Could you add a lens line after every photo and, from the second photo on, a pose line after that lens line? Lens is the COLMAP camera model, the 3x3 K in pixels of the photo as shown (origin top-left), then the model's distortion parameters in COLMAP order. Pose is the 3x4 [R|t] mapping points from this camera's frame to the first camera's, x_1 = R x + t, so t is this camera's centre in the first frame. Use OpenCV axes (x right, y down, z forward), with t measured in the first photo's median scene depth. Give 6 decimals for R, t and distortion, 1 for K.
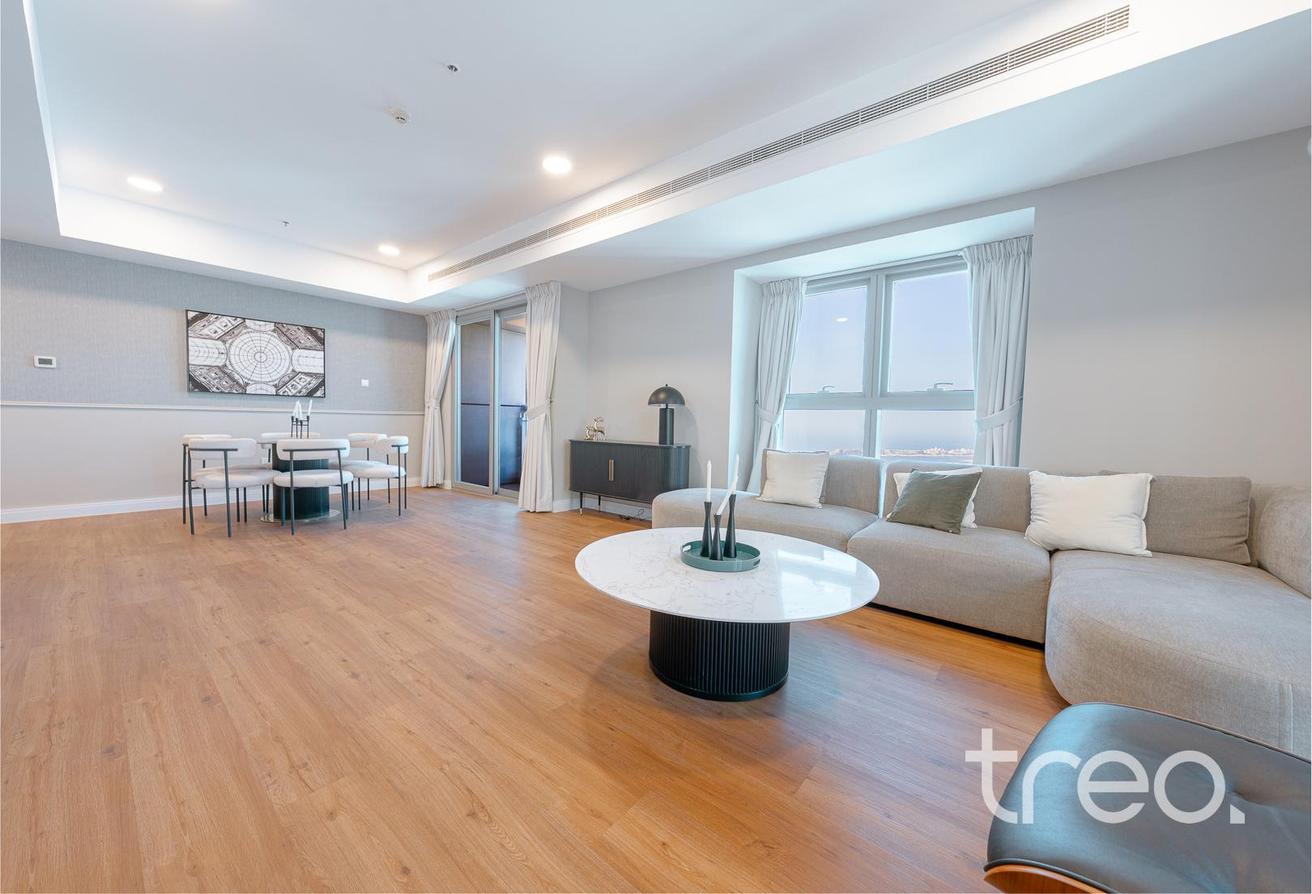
lens RADIAL K [[467.4, 0, 651.9], [0, 467.4, 446.7], [0, 0, 1]] dist [-0.003149, 0.000823]
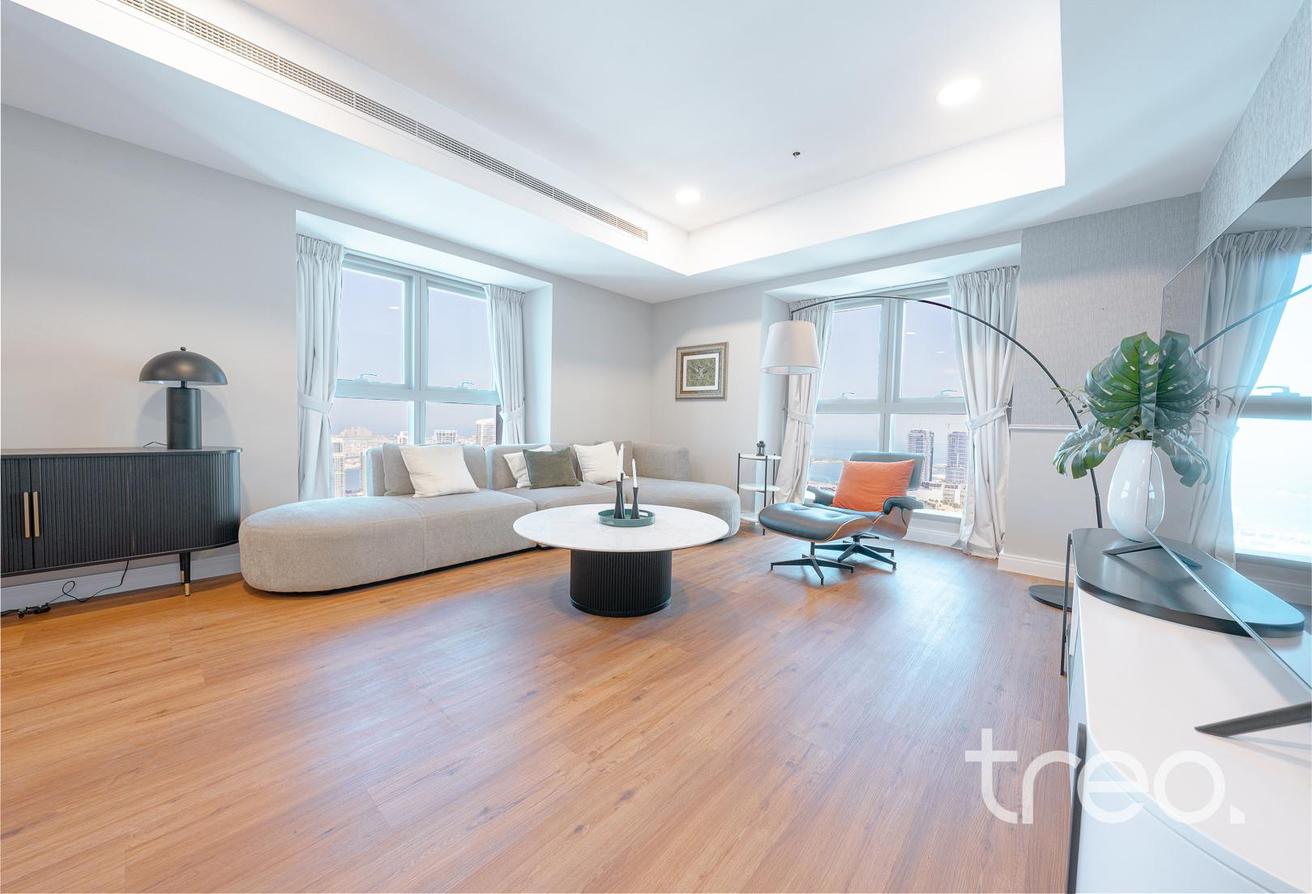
lens RADIAL K [[467.4, 0, 654.8], [0, 467.4, 441.7], [0, 0, 1]] dist [-0.003149, 0.000823]
pose [[0.037446, -0.059795, 0.997508, -0.674669], [0.030840, 0.997802, 0.058655, -0.037387], [-0.998823, 0.028566, 0.039208, 0.478283]]
